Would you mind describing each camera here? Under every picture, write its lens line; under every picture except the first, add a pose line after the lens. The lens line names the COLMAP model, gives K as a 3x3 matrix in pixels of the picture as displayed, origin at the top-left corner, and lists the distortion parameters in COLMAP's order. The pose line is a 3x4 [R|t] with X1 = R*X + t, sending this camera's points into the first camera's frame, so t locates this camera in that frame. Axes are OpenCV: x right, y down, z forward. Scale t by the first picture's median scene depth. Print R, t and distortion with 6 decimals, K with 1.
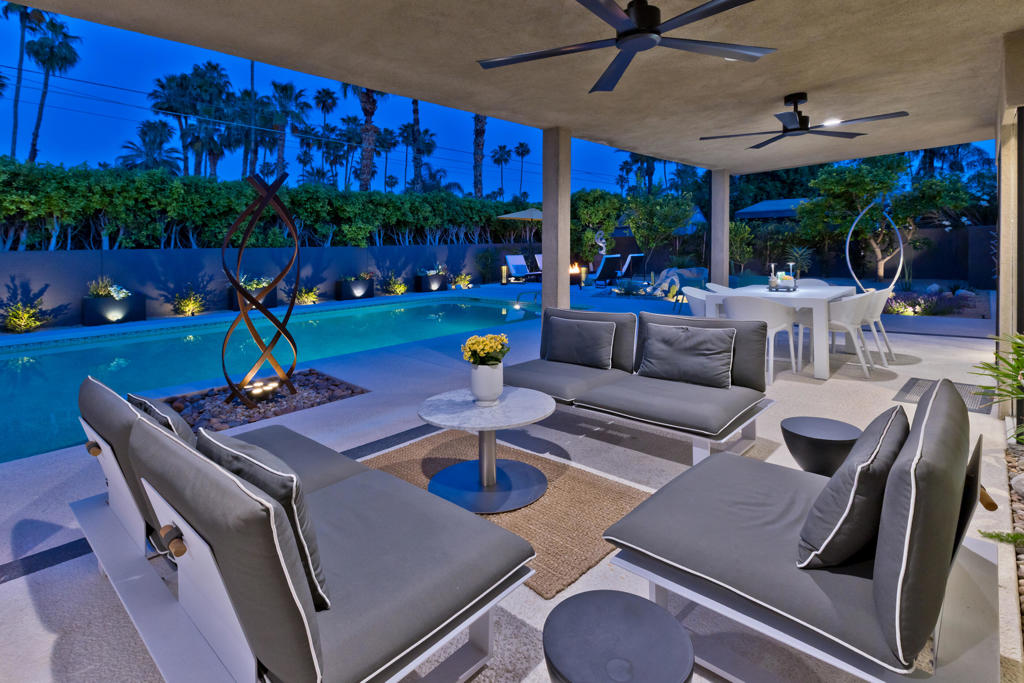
lens RADIAL K [[521.7, 0, 515.5], [0, 521.7, 261.3], [0, 0, 1]] dist [0.000309, -0.000705]
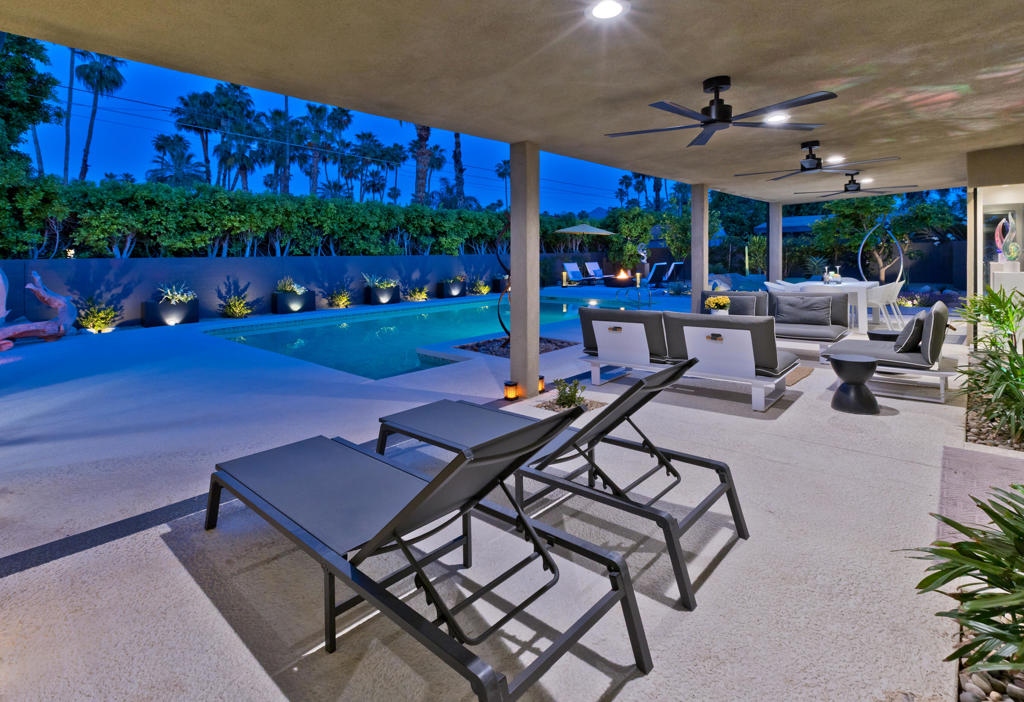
lens RADIAL K [[515.3, 0, 497.1], [0, 515.3, 263.4], [0, 0, 1]] dist [0.001464, 0.000270]
pose [[0.999930, 0.004642, -0.010902, -0.166957], [-0.004802, 0.999881, -0.014635, 0.007851], [0.010833, 0.014686, 0.999833, -0.196182]]
